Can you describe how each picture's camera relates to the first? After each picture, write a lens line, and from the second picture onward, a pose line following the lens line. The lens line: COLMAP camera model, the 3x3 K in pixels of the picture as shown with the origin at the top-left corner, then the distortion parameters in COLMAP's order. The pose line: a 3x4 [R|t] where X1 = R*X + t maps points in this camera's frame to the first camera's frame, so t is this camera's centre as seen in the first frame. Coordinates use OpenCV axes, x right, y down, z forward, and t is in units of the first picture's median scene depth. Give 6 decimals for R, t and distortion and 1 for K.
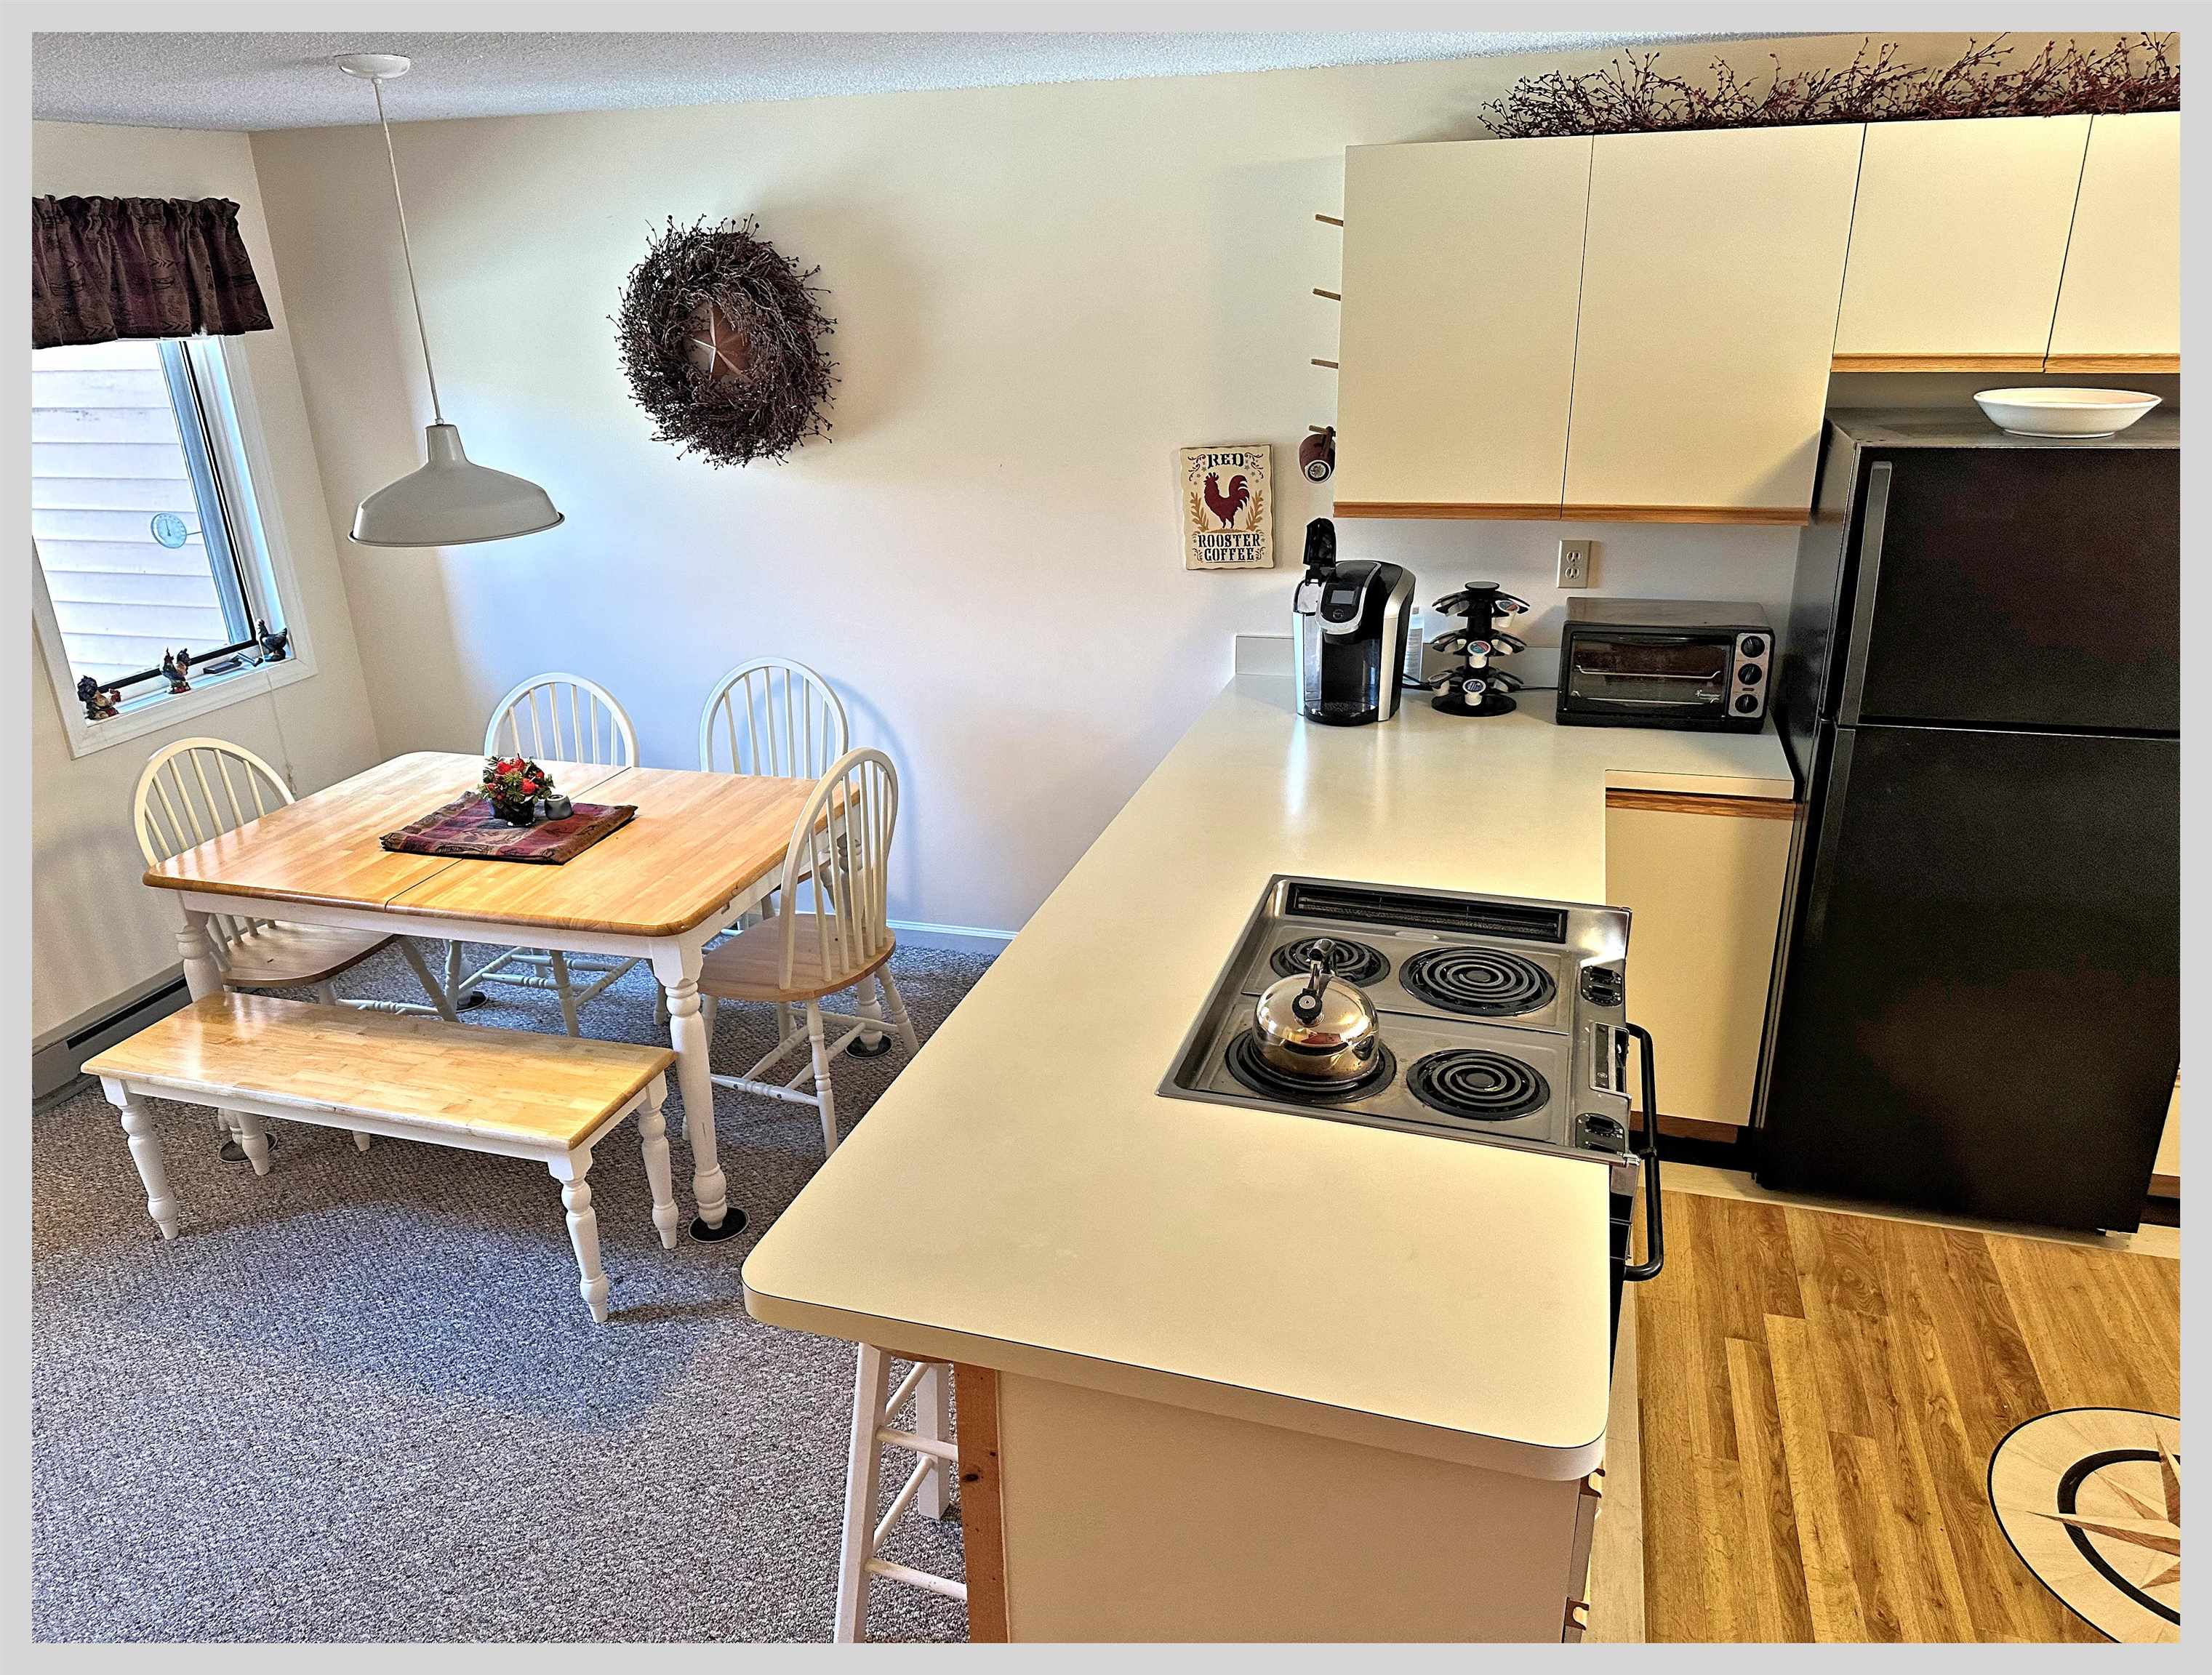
lens RADIAL K [[1493.3, 0, 1099.8], [0, 1493.3, 820.4], [0, 0, 1]] dist [0.022529, -0.032097]
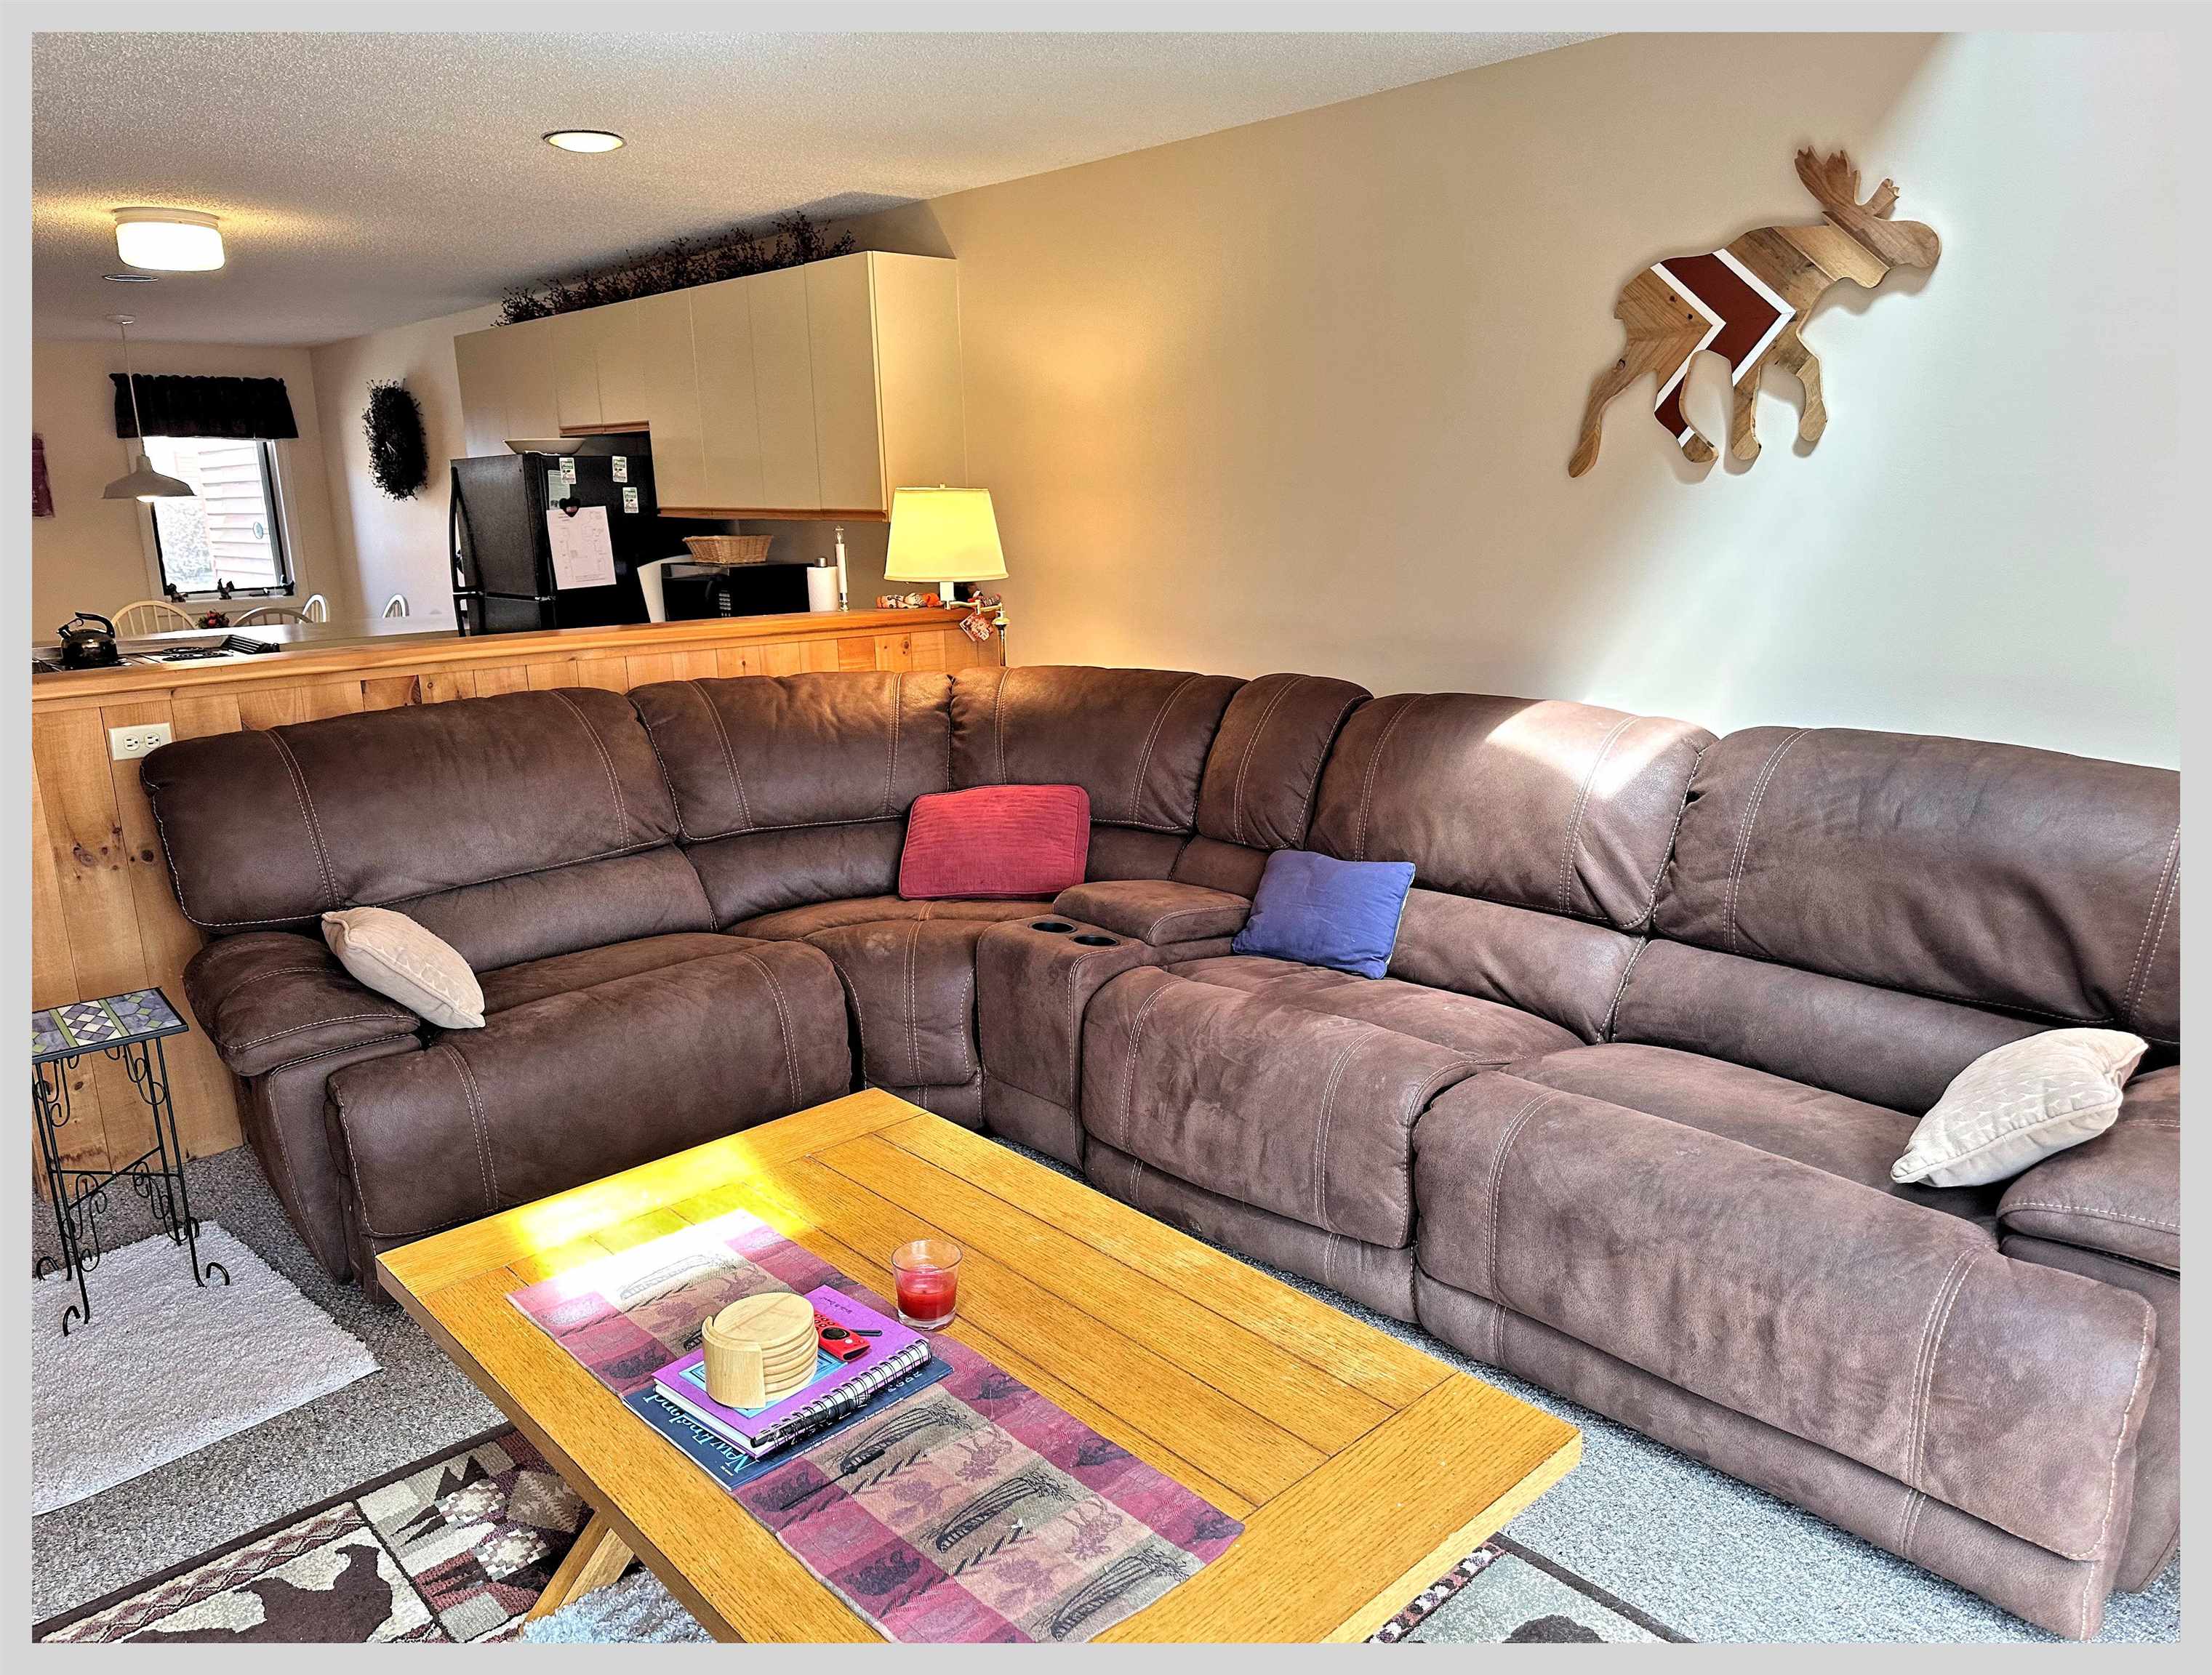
lens RADIAL K [[1493.3, 0, 1099.8], [0, 1493.3, 820.4], [0, 0, 1]] dist [0.022529, -0.032097]
pose [[0.872388, 0.118717, -0.474179, 1.649934], [-0.175548, 0.981435, -0.077255, 0.180192], [0.456204, 0.150637, 0.877033, -0.265087]]
